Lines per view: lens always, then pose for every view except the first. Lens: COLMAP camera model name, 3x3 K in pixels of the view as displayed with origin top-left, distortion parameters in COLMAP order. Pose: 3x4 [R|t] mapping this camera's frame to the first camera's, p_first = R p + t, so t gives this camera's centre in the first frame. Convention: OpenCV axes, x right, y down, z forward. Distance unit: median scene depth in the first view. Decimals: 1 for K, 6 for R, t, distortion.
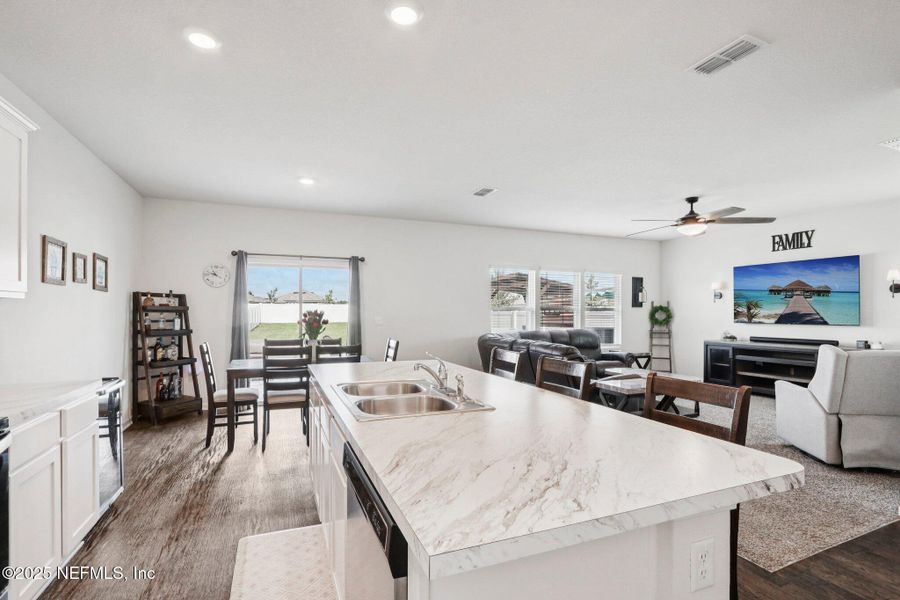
lens RADIAL K [[421.8, 0, 442.3], [0, 421.8, 314.1], [0, 0, 1]] dist [-0.000446, 0.000523]
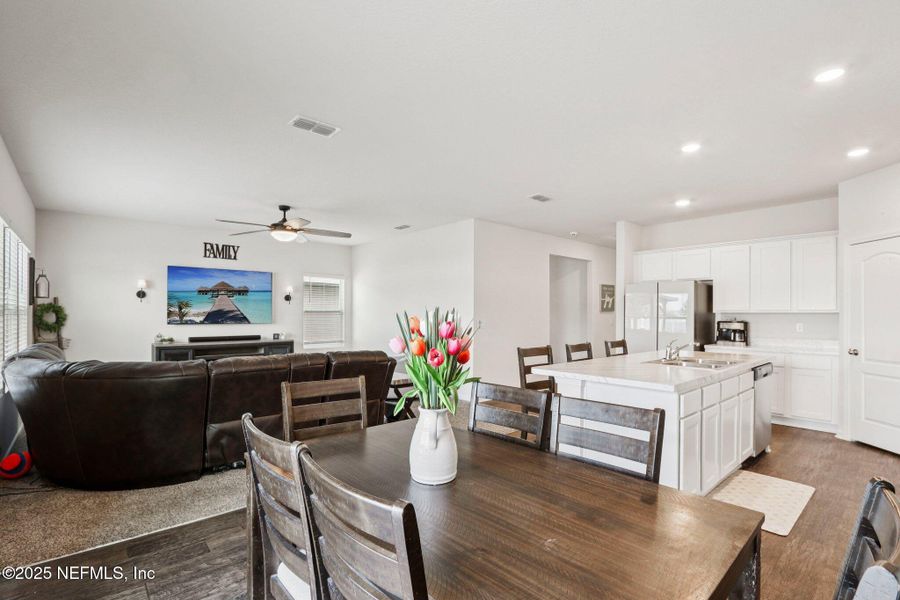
lens RADIAL K [[421.8, 0, 442.3], [0, 421.8, 314.1], [0, 0, 1]] dist [-0.000446, 0.000523]
pose [[-0.340281, -0.003856, 0.940316, -0.561529], [-0.004140, 0.999988, 0.002602, -0.010510], [-0.940315, -0.003008, -0.340293, 1.025754]]
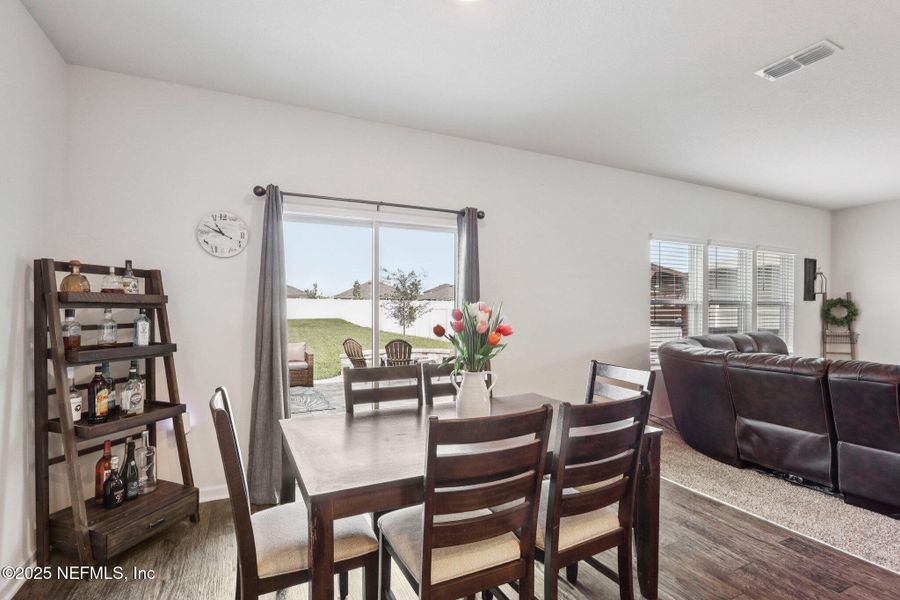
lens RADIAL K [[421.8, 0, 442.3], [0, 421.8, 314.1], [0, 0, 1]] dist [-0.000446, 0.000523]
pose [[0.998717, -0.001003, 0.050632, -0.316867], [0.000470, 0.999944, 0.010532, -0.001700], [-0.050640, -0.010494, 0.998662, 0.510463]]
